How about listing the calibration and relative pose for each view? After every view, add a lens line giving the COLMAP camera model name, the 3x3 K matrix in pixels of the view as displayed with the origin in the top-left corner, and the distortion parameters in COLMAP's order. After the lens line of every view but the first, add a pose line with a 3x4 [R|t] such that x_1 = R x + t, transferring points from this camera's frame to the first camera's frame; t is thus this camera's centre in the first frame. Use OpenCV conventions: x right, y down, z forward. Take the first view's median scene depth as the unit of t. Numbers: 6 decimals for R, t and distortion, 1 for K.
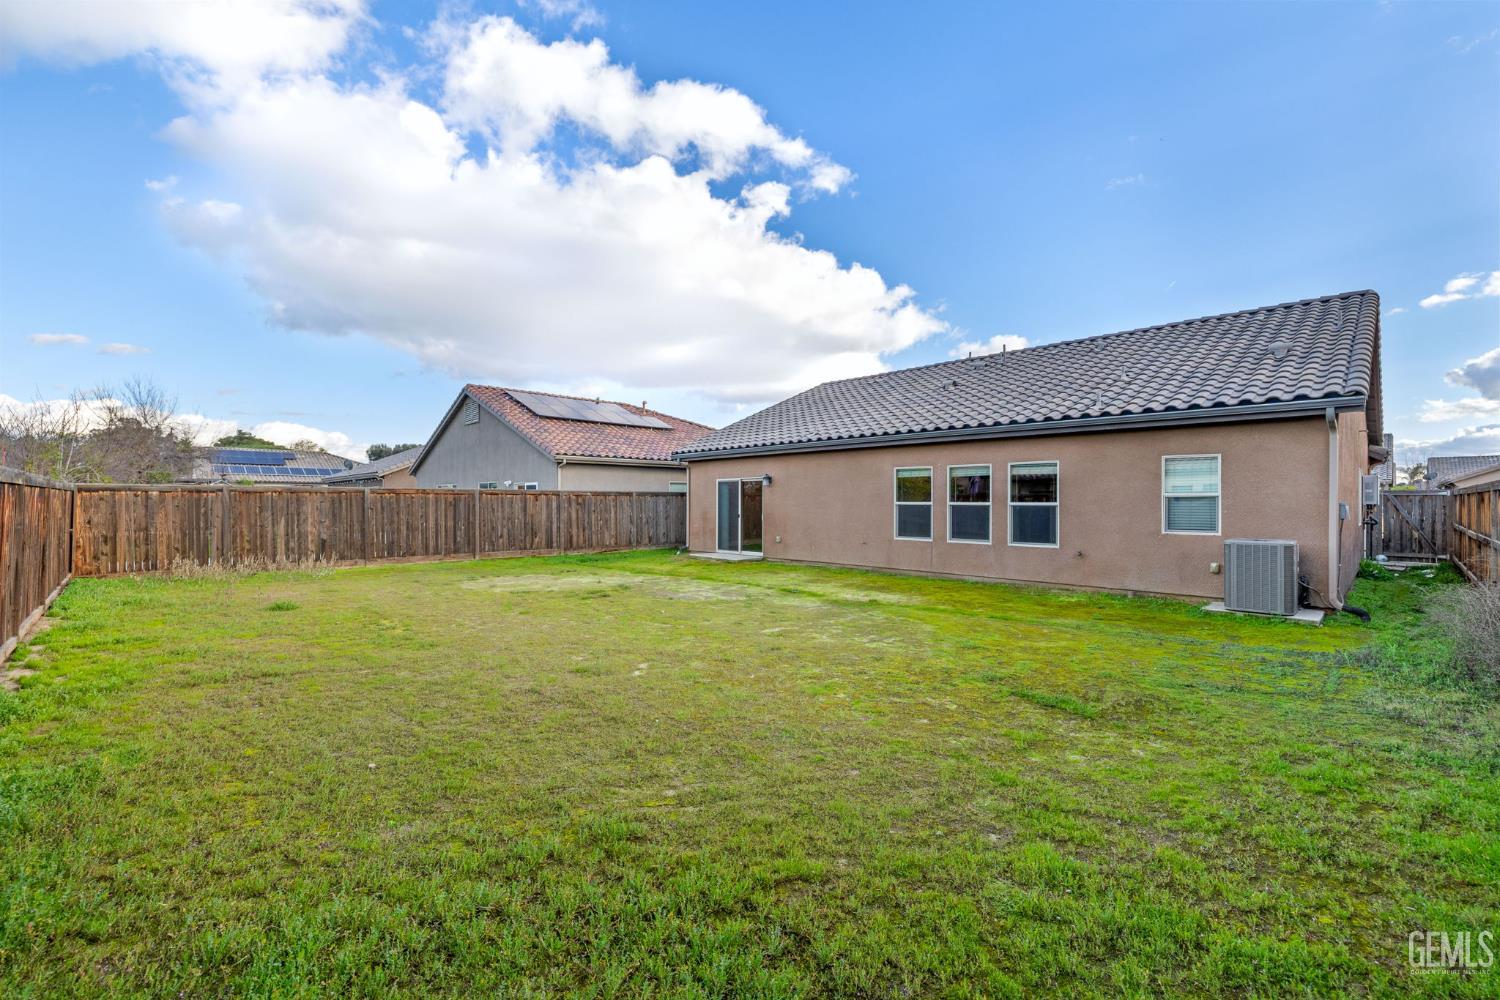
lens RADIAL K [[650.3, 0, 750.0], [0, 650.3, 500.0], [0, 0, 1]] dist [0.004463, 0.000279]
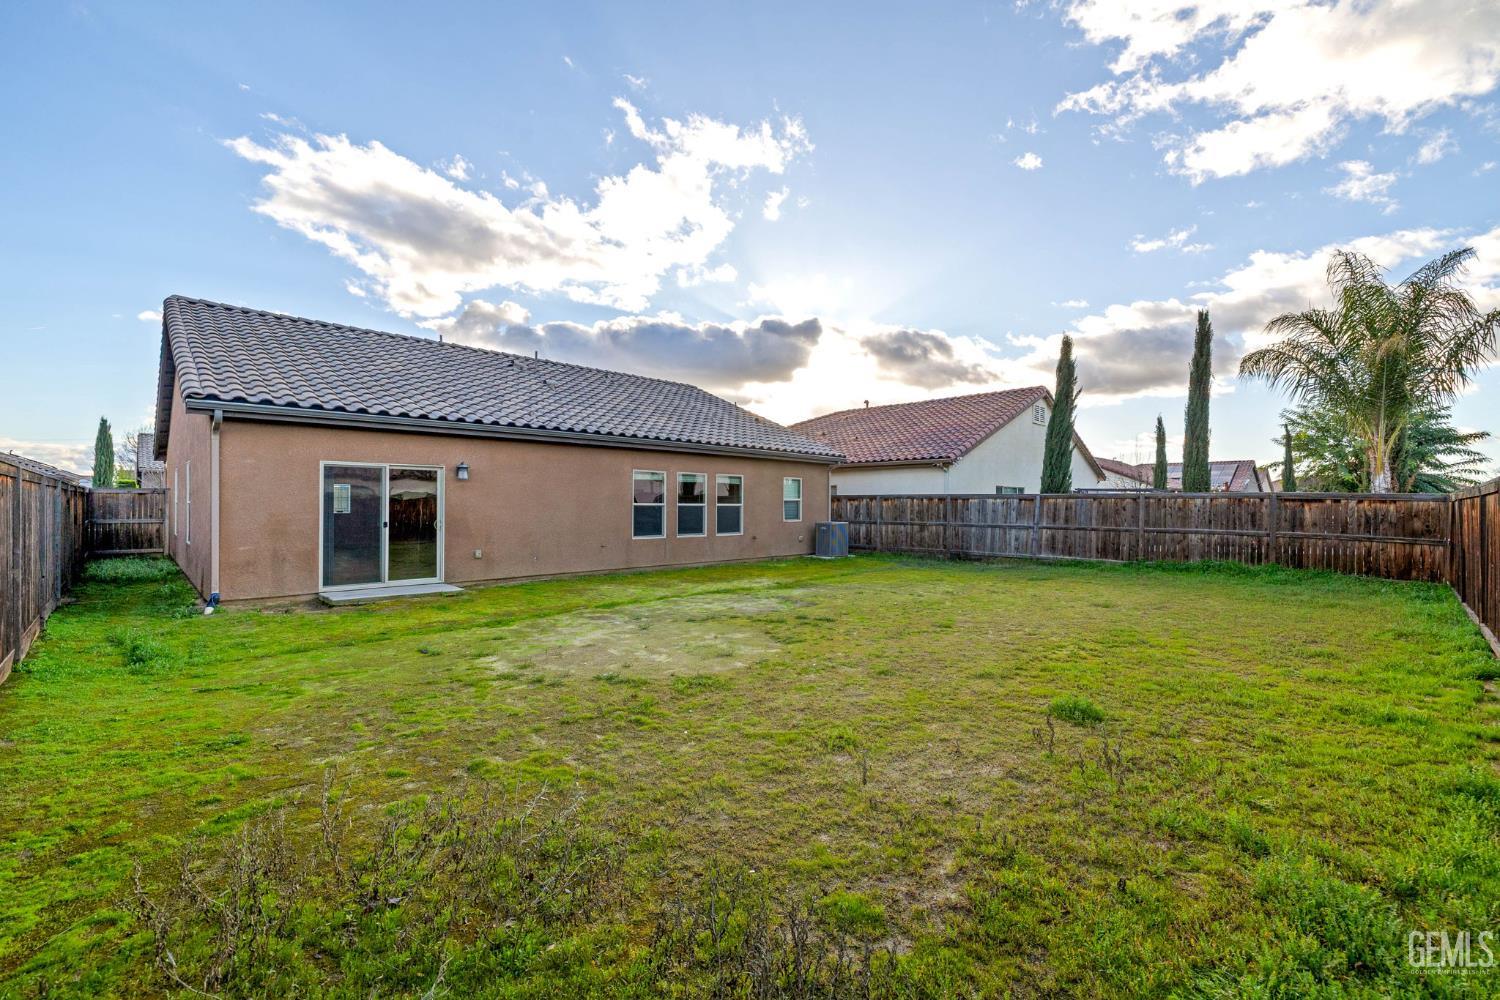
lens RADIAL K [[650.3, 0, 750.0], [0, 650.3, 500.0], [0, 0, 1]] dist [0.004463, 0.000279]
pose [[-0.009904, 0.005022, 0.999938, -0.877867], [-0.006783, 0.999964, -0.005089, 0.002031], [-0.999928, -0.006833, -0.009869, 0.901540]]
